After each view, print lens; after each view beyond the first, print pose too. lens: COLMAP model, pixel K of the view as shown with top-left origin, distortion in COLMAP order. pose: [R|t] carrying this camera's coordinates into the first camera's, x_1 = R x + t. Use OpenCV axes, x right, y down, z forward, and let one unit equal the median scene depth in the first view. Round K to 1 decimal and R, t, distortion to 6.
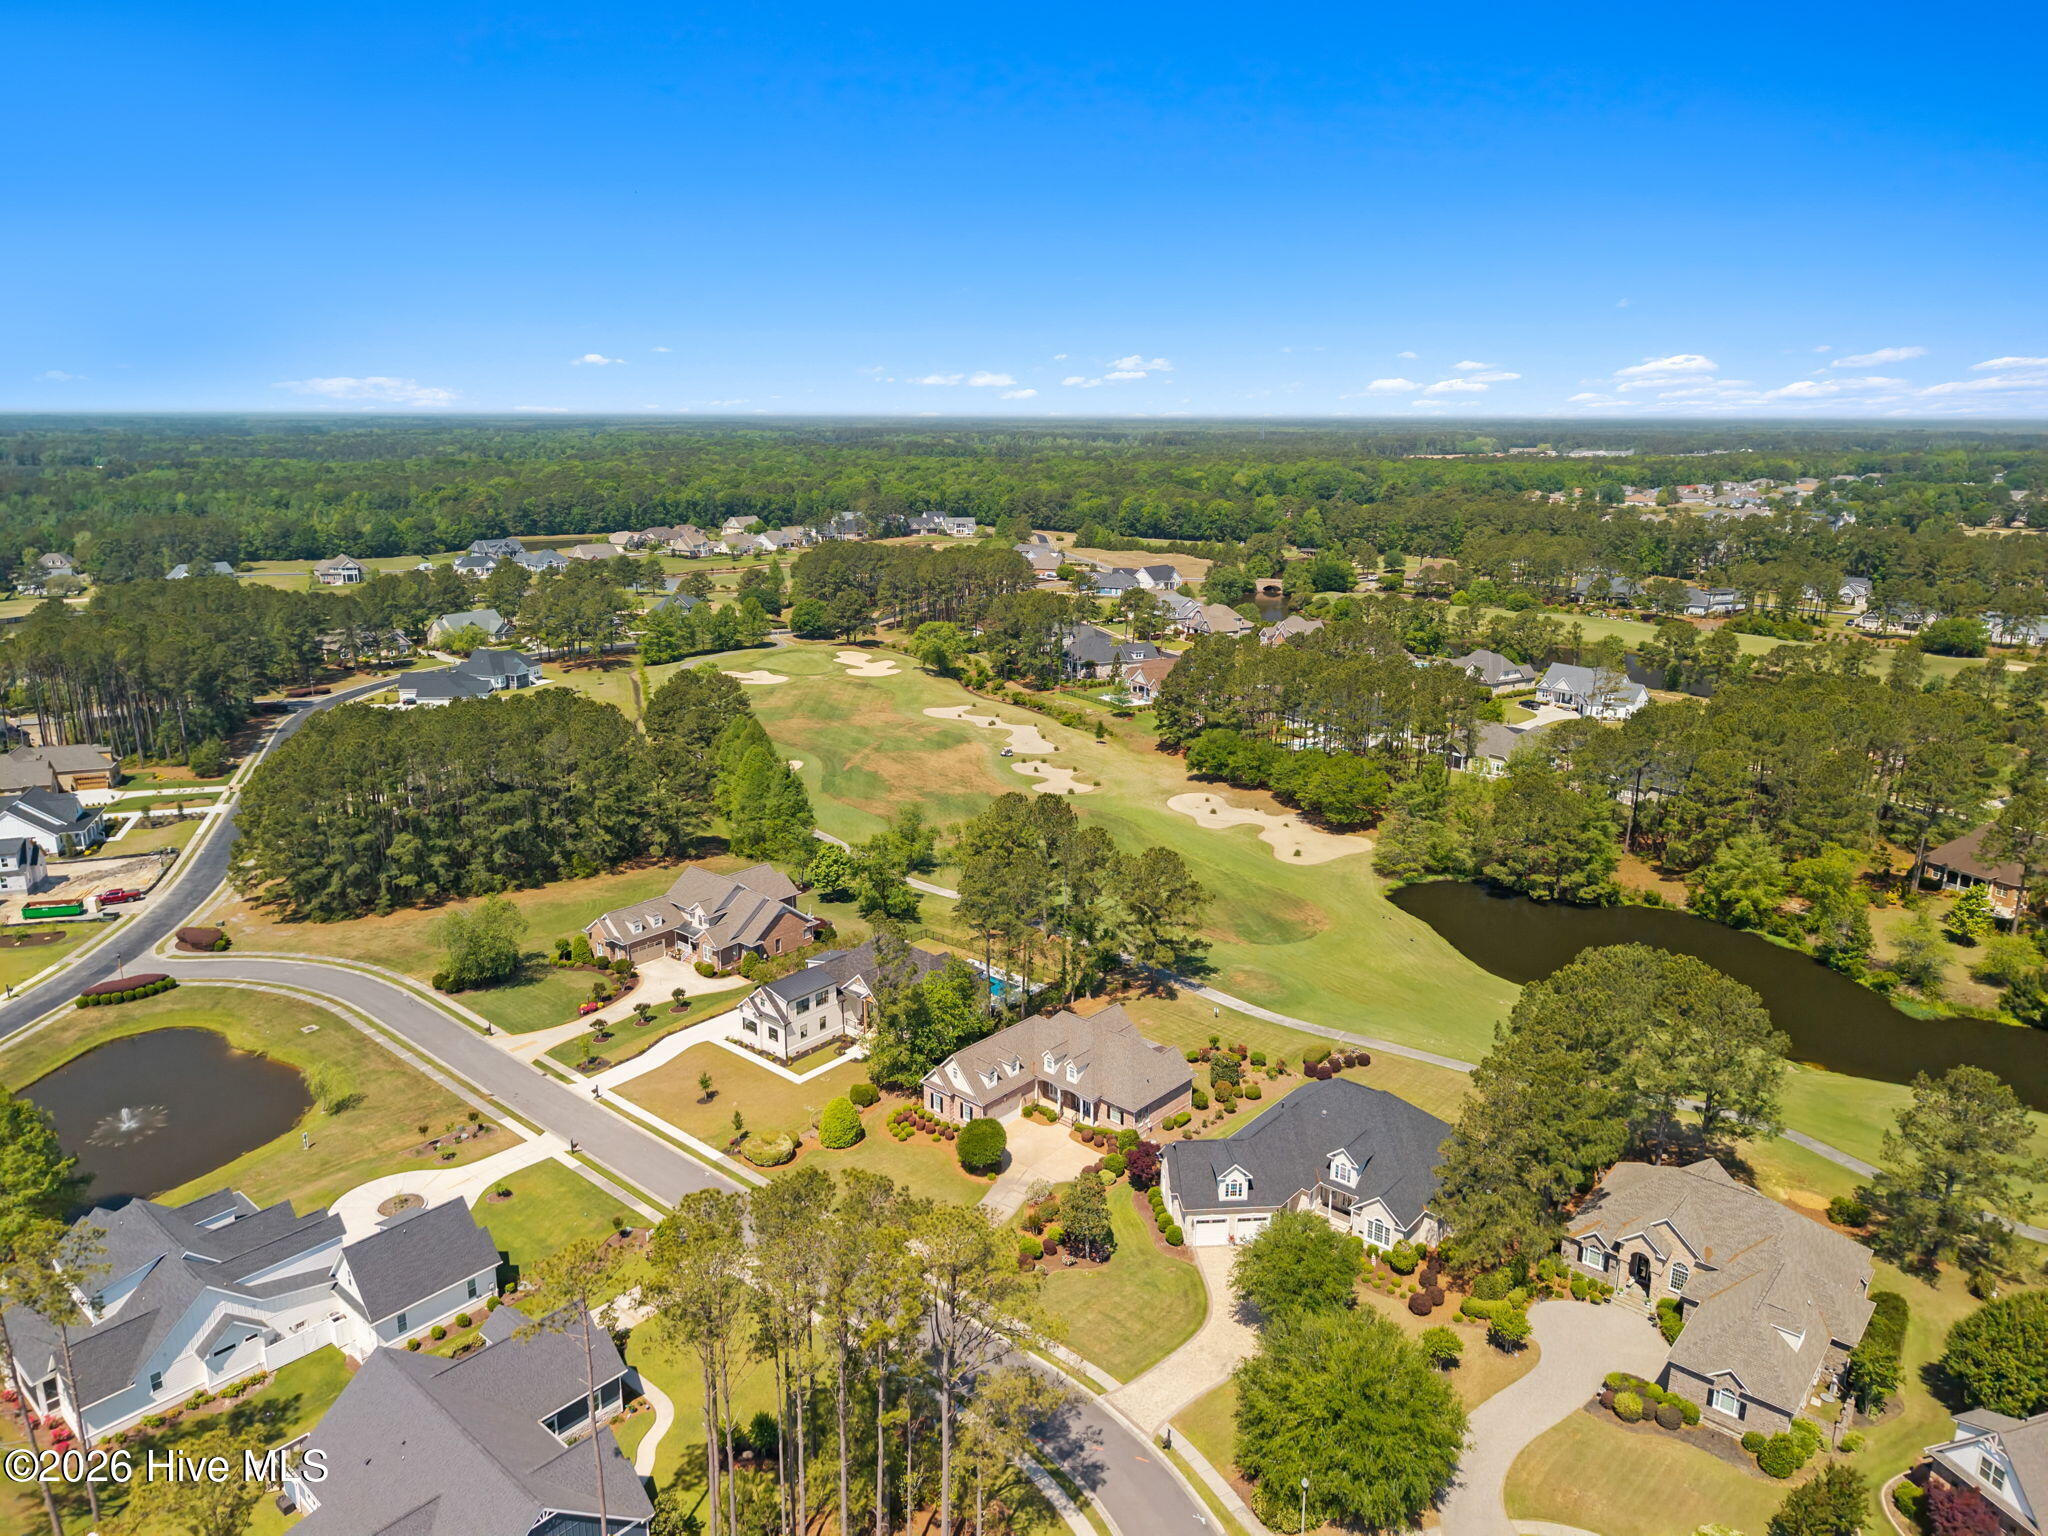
lens RADIAL K [[1399.2, 0, 1026.7], [0, 1399.2, 761.3], [0, 0, 1]] dist [0.045122, -0.061615]
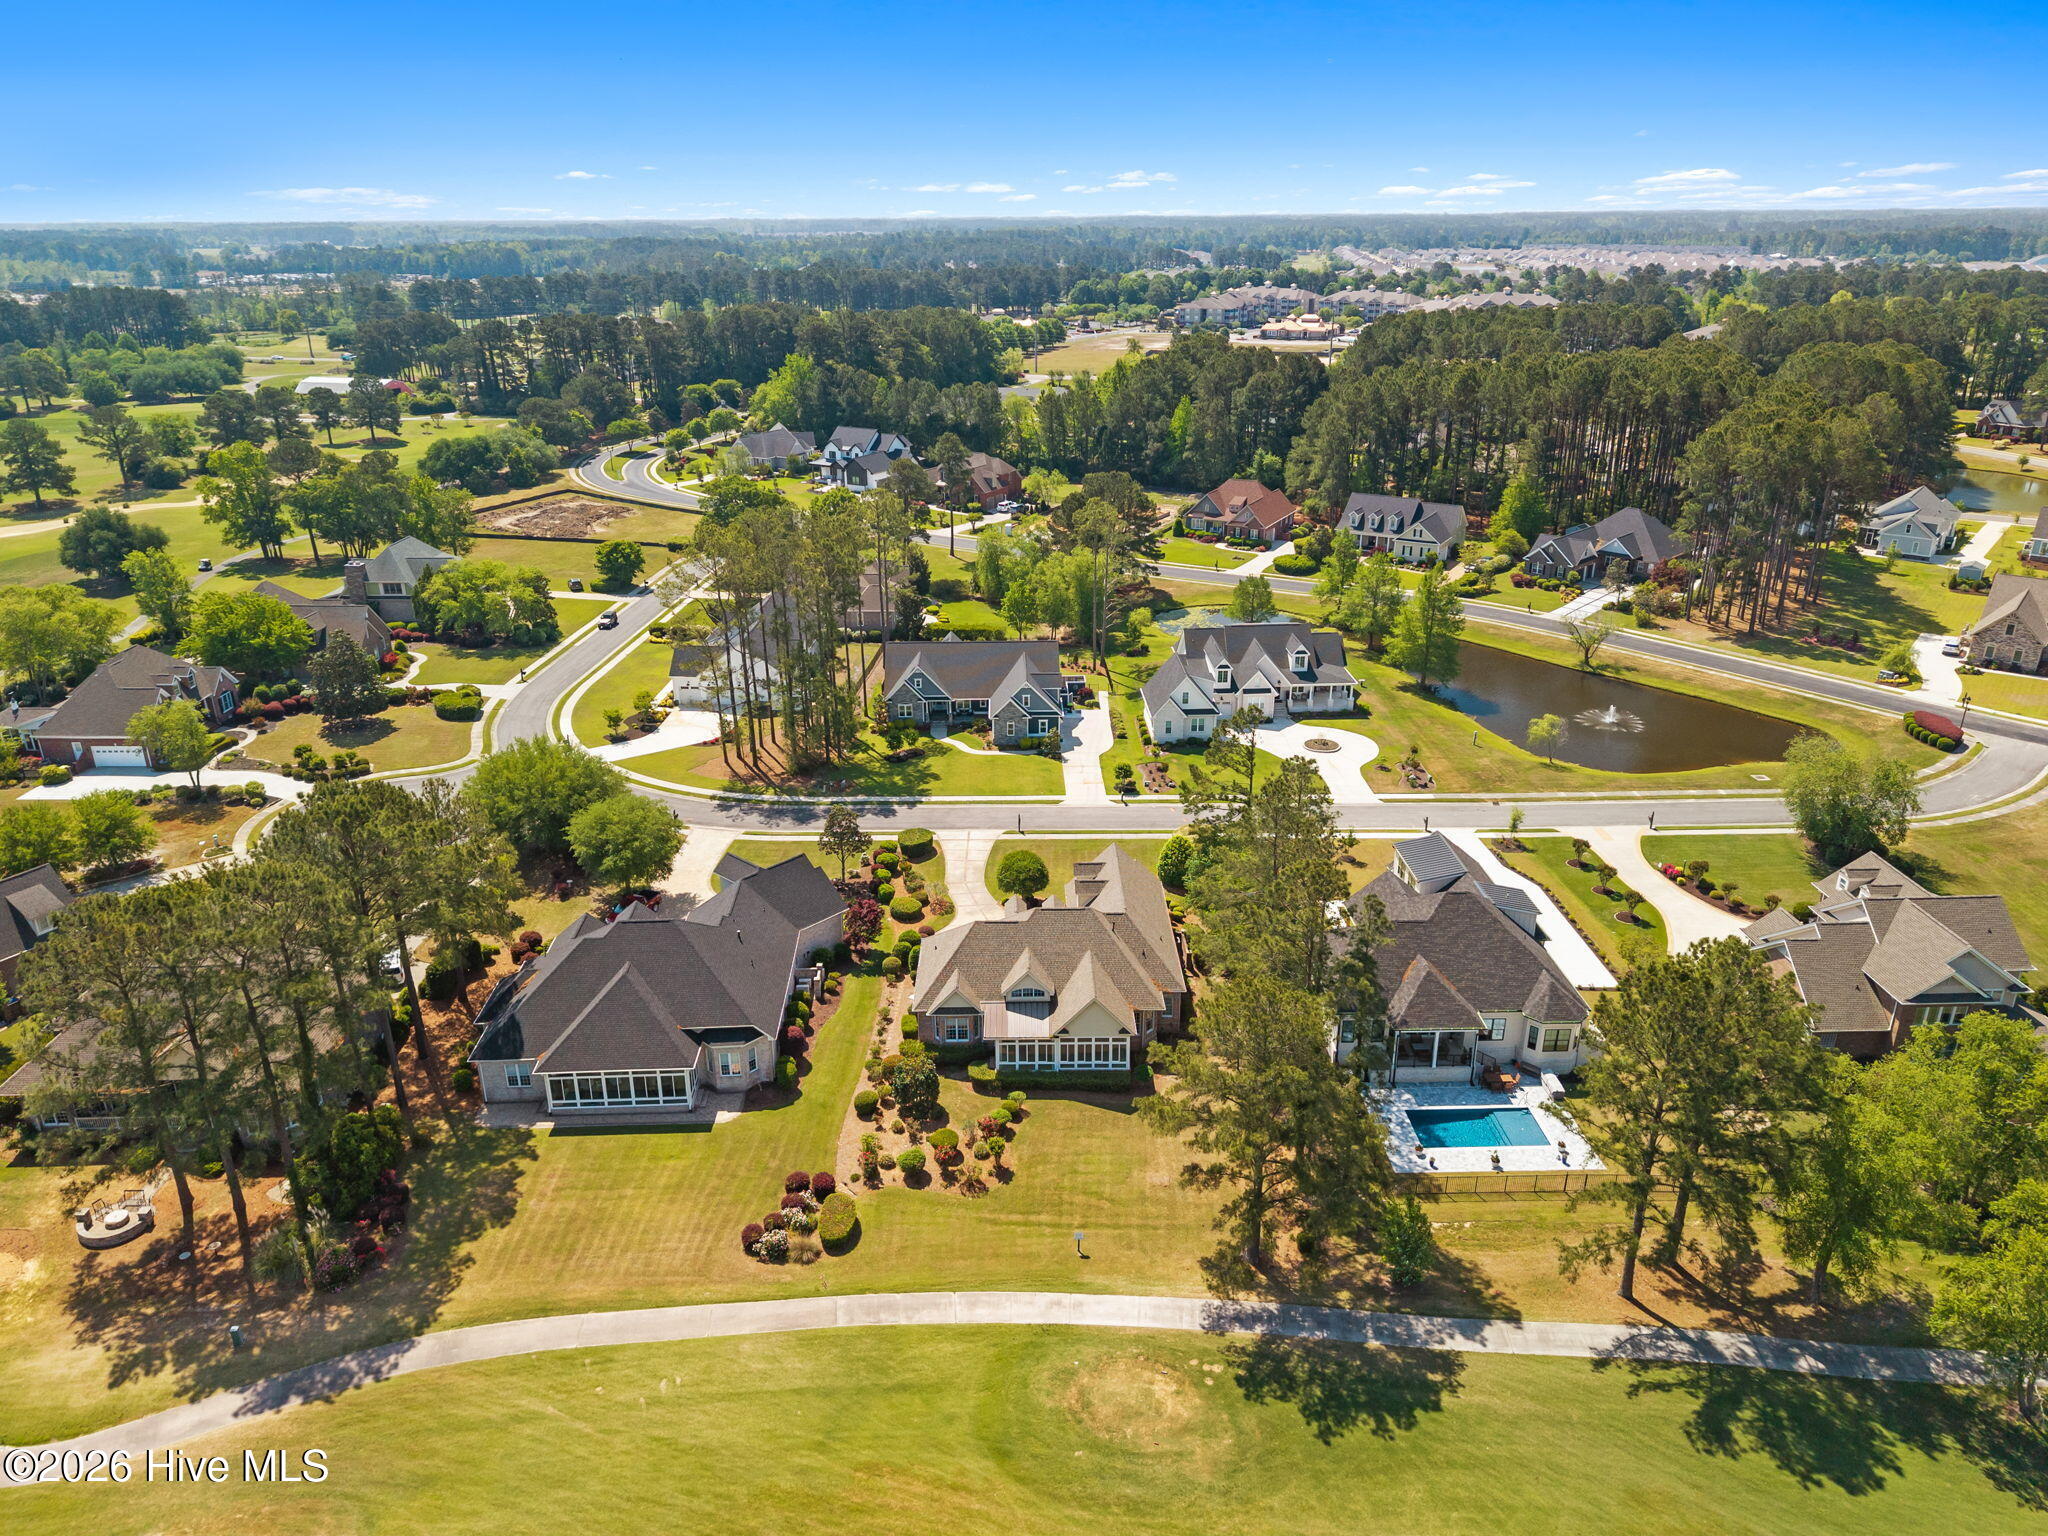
lens RADIAL K [[1376.6, 0, 1026.0], [0, 1376.6, 773.9], [0, 0, 1]] dist [0.046409, -0.073018]
pose [[-0.730301, 0.261492, -0.631096, 0.440568], [-0.165820, 0.828350, 0.535108, -0.228765], [0.662695, 0.495438, -0.561584, 1.247846]]
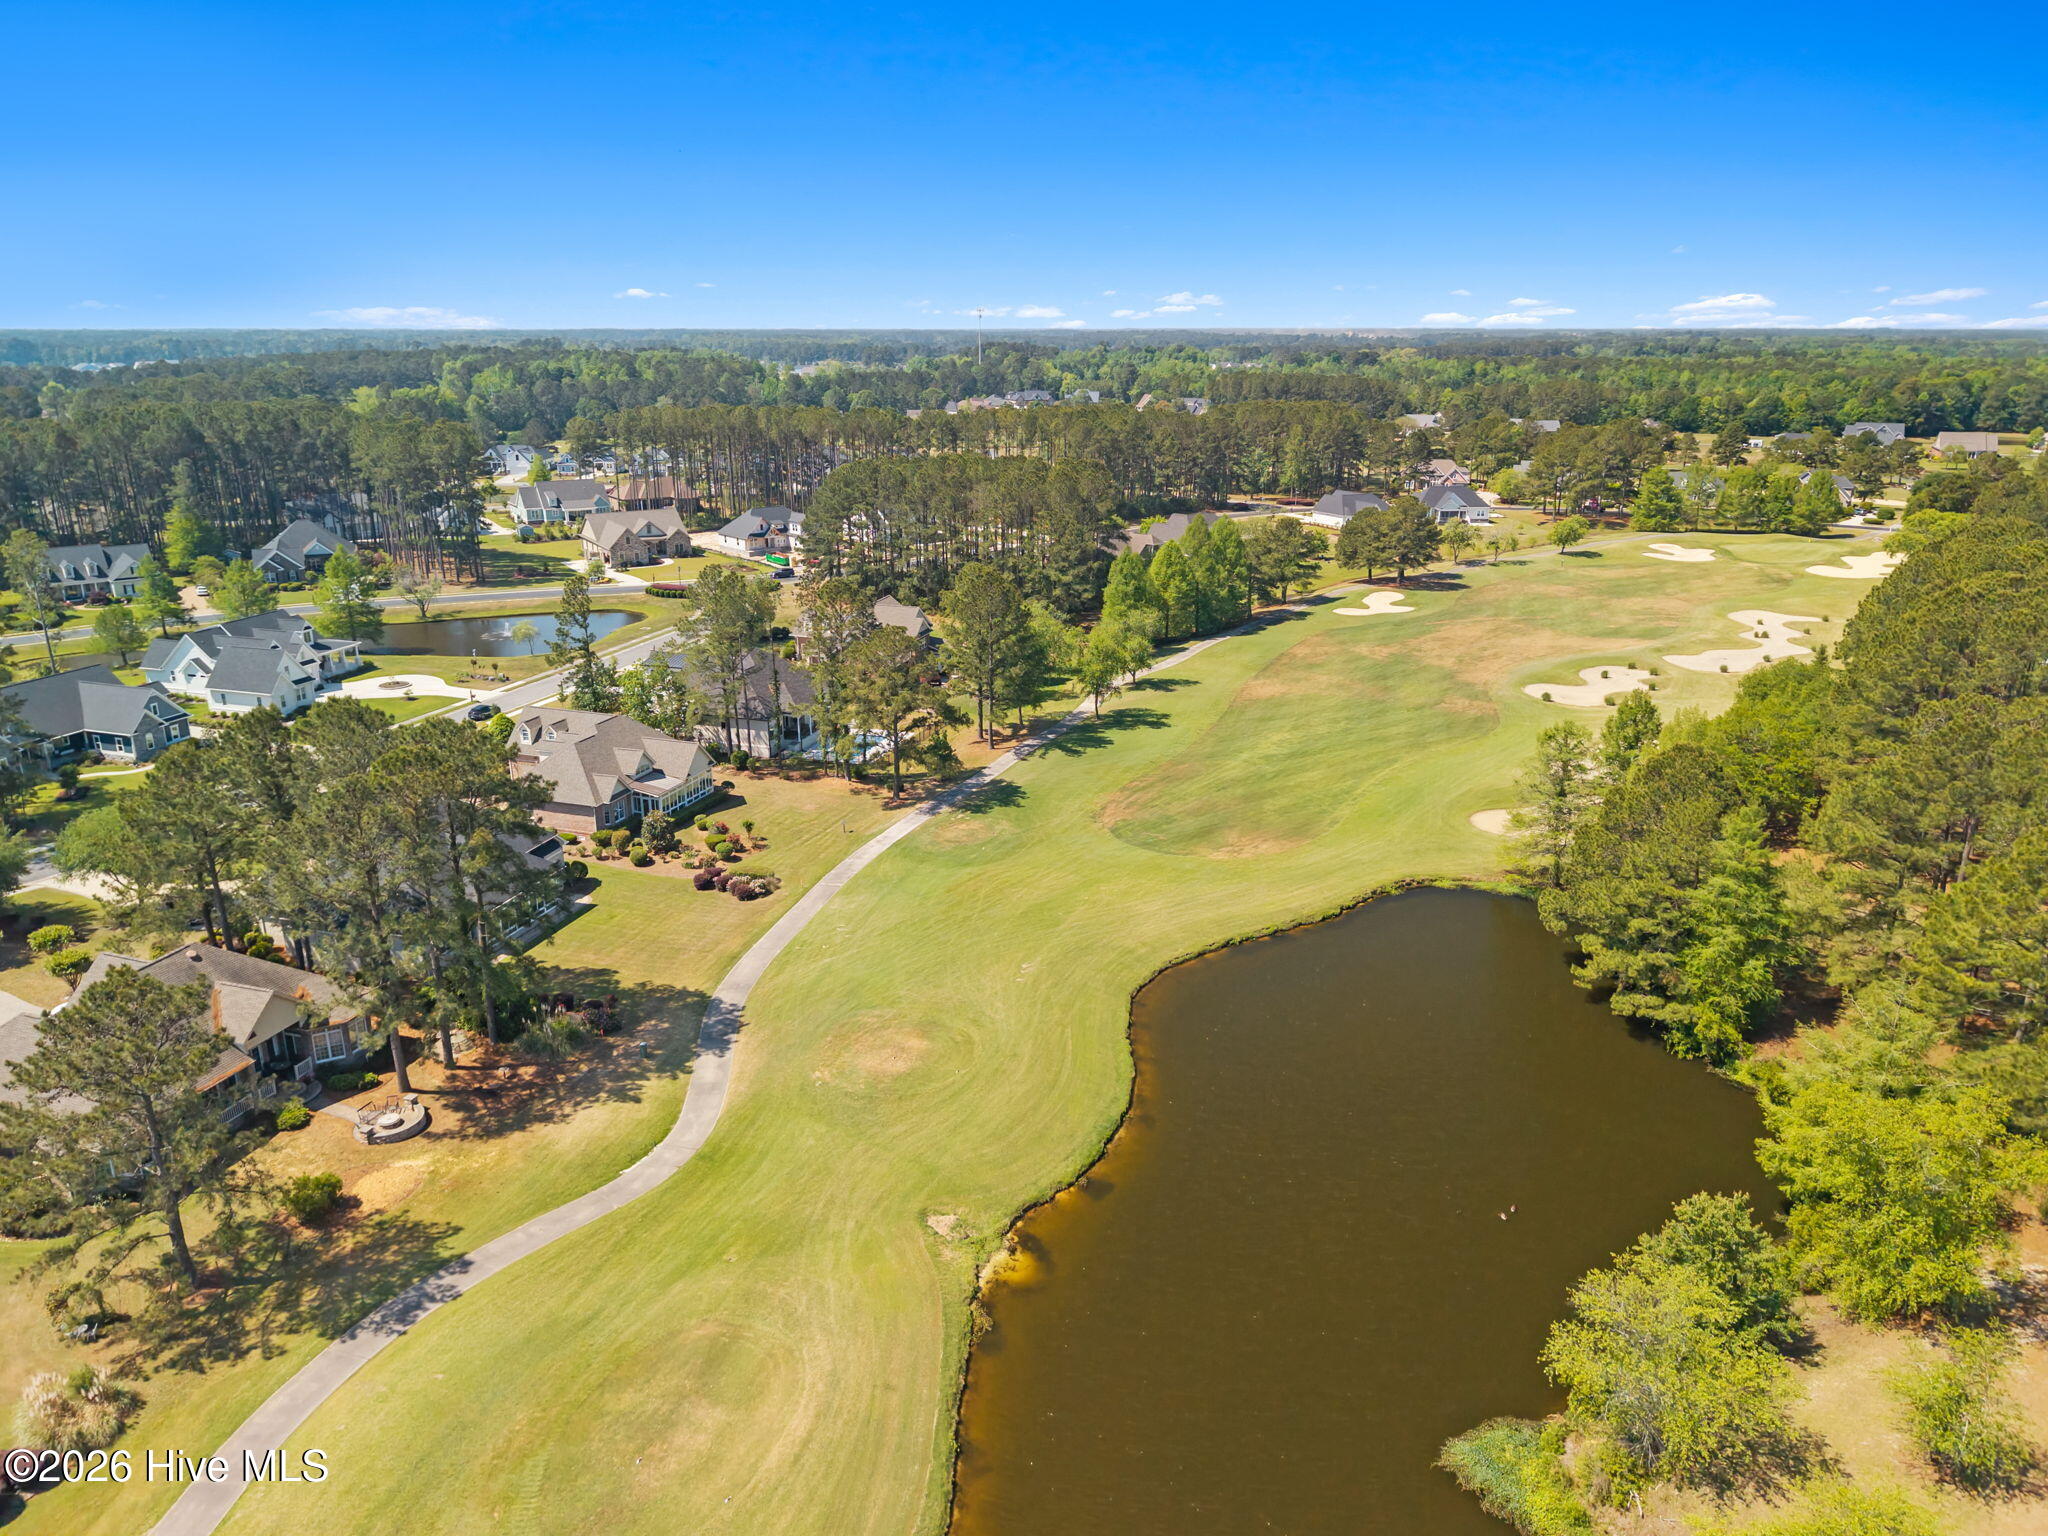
lens RADIAL K [[1399.2, 0, 1026.7], [0, 1399.2, 761.3], [0, 0, 1]] dist [0.045122, -0.061615]
pose [[0.414451, 0.266557, -0.870159, 0.939365], [-0.235363, 0.955009, 0.180448, -0.029837], [0.879110, 0.130016, 0.458542, 0.749932]]
